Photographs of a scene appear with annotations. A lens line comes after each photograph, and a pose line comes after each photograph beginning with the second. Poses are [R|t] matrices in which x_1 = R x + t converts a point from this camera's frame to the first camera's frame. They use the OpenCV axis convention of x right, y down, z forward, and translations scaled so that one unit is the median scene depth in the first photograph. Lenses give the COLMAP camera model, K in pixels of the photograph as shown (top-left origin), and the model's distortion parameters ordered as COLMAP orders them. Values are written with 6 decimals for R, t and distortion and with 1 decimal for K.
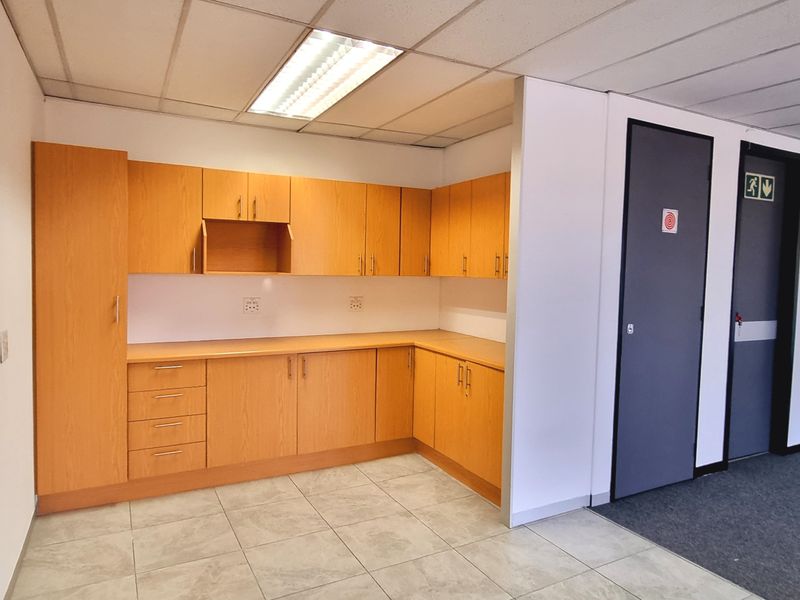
lens RADIAL K [[542.9, 0, 412.0], [0, 542.9, 290.8], [0, 0, 1]] dist [0.002333, -0.000701]
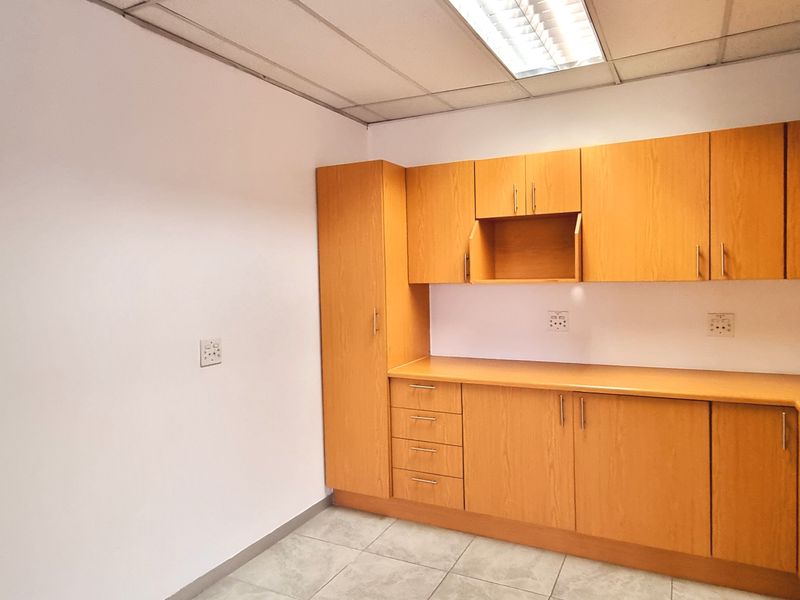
lens RADIAL K [[542.9, 0, 412.0], [0, 542.9, 290.8], [0, 0, 1]] dist [0.002333, -0.000701]
pose [[0.565055, -0.003128, -0.825048, 0.276411], [-0.001016, 0.999989, -0.004487, -0.015223], [0.825053, 0.003373, 0.565045, 0.438933]]
